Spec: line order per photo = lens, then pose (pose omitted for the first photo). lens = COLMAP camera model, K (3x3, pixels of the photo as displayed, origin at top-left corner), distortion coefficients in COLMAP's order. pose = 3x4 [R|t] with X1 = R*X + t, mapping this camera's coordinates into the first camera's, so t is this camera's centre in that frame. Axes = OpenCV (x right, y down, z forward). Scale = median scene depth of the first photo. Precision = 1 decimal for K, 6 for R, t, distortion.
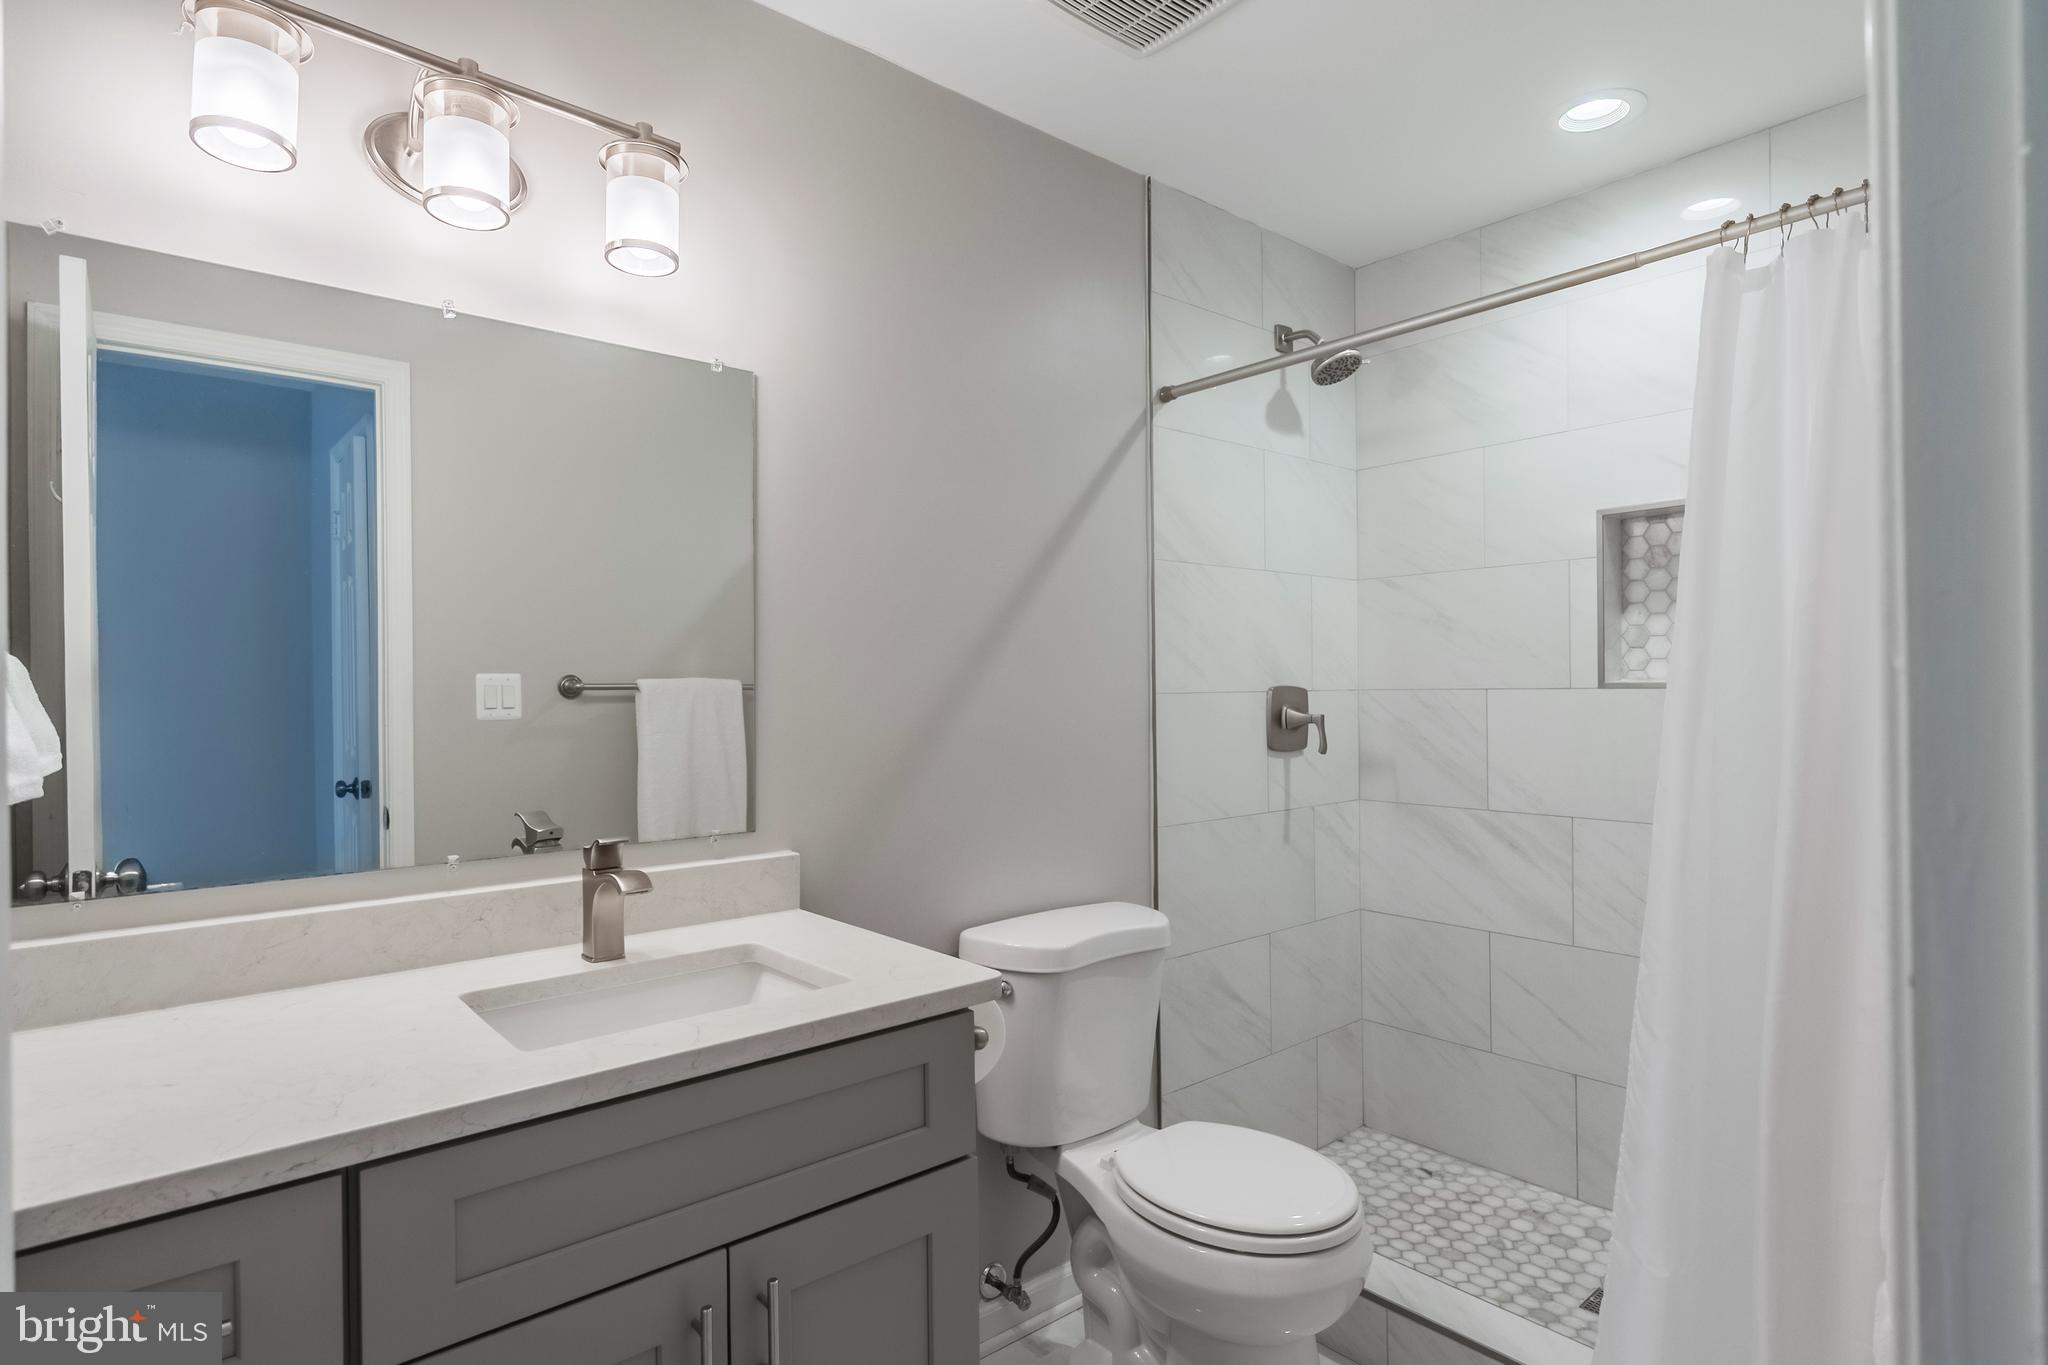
lens RADIAL K [[1102.3, 0, 1019.5], [0, 1102.3, 687.4], [0, 0, 1]] dist [-0.024988, 0.001681]
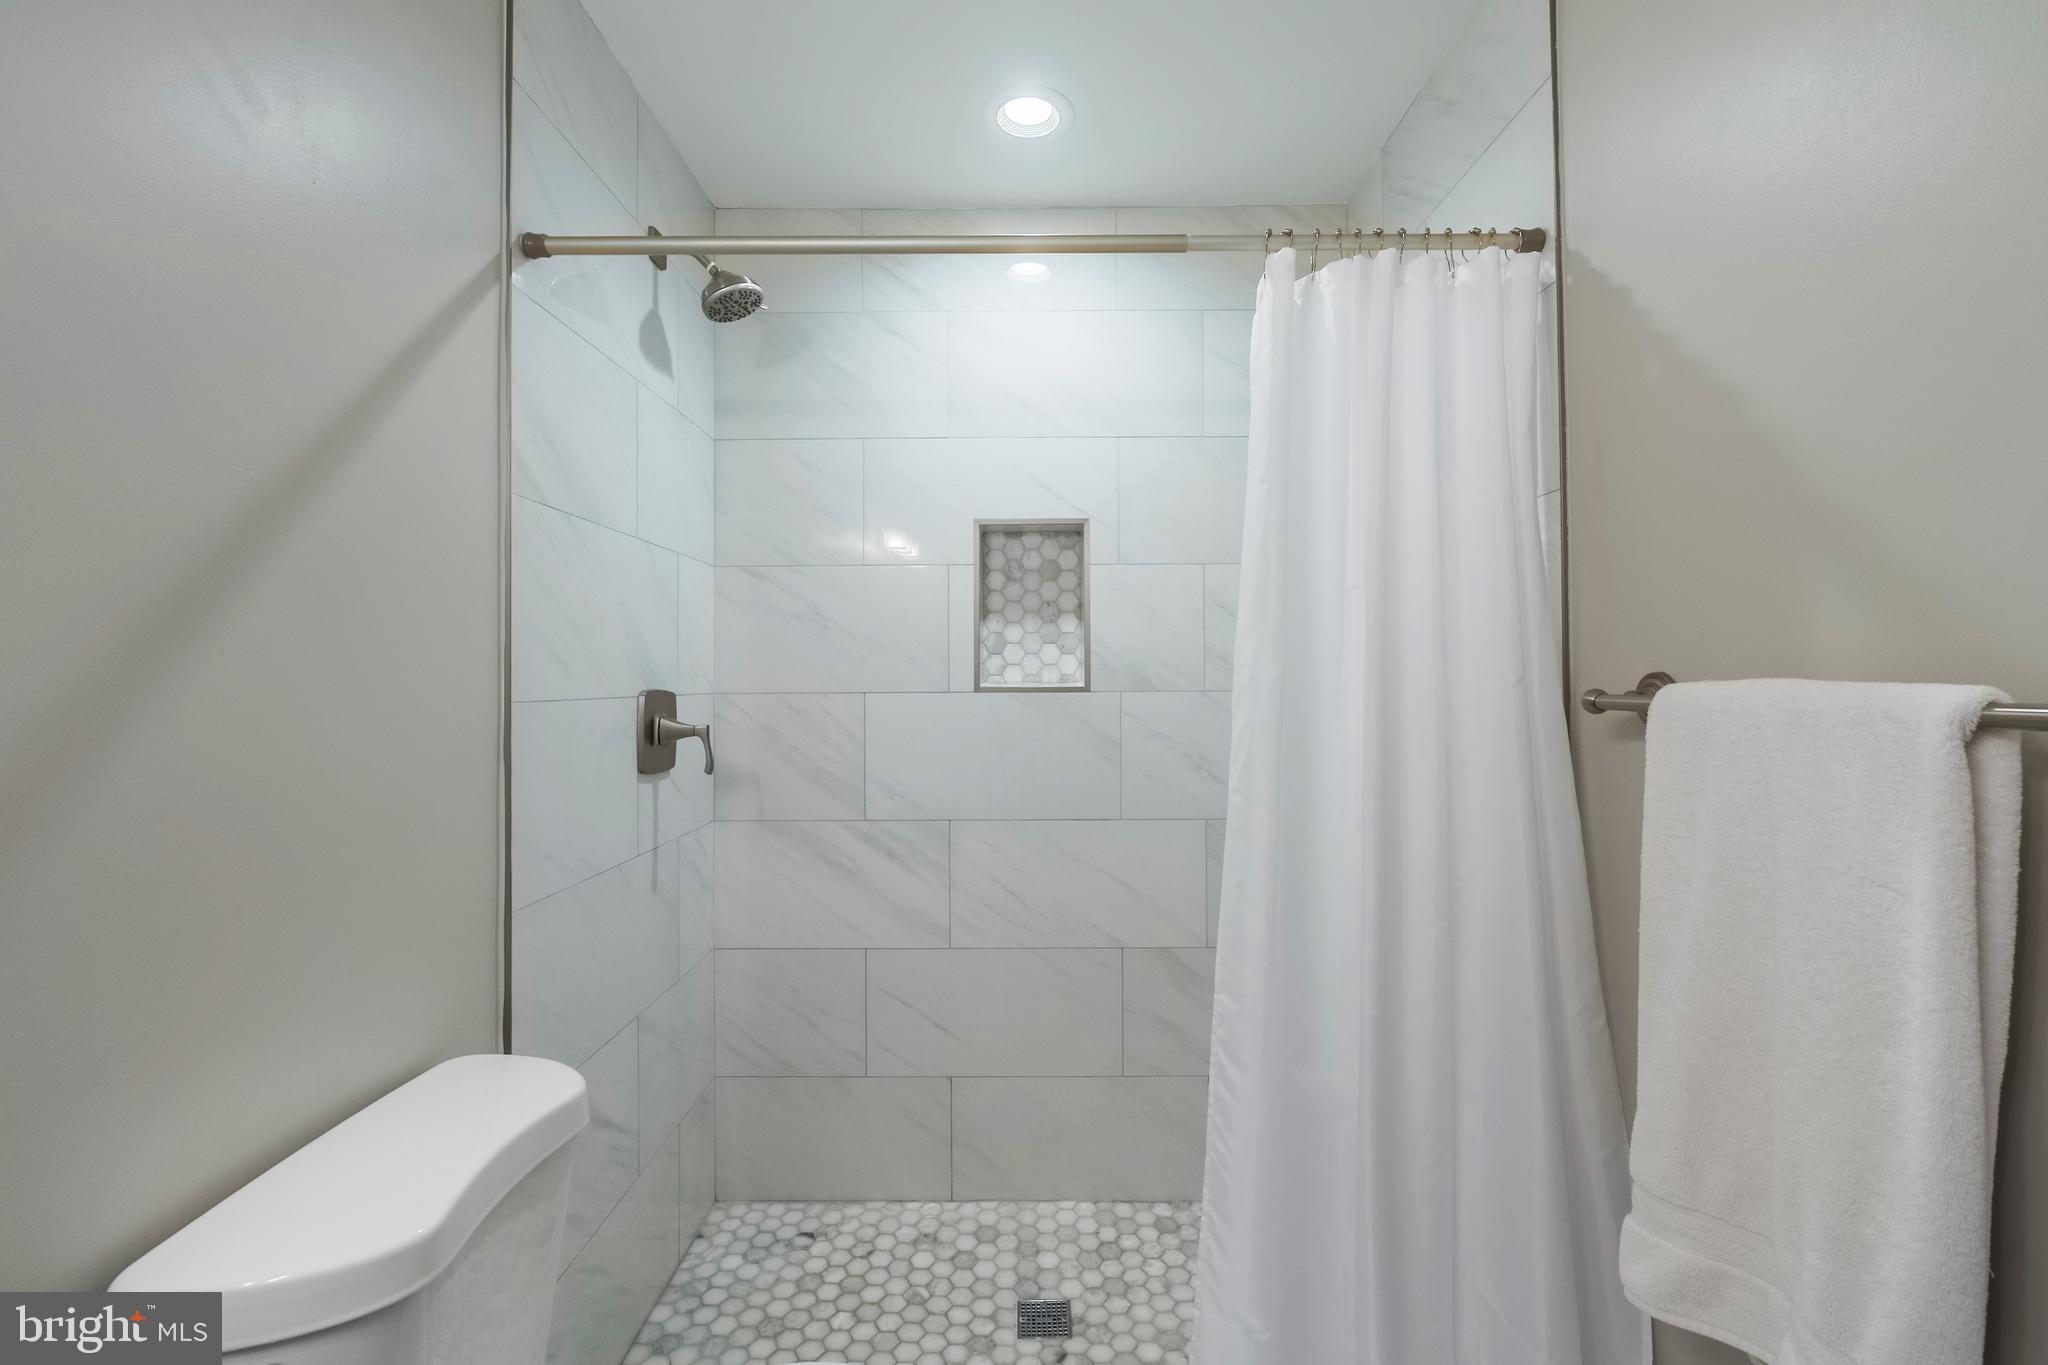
lens RADIAL K [[887.5, 0, 1044.9], [0, 887.5, 669.2], [0, 0, 1]] dist [-0.008338, -0.000645]
pose [[0.641722, 0.017315, 0.766742, -0.065556], [-0.004710, 0.999815, -0.018636, -0.005295], [-0.766923, 0.008348, 0.641685, 0.401612]]
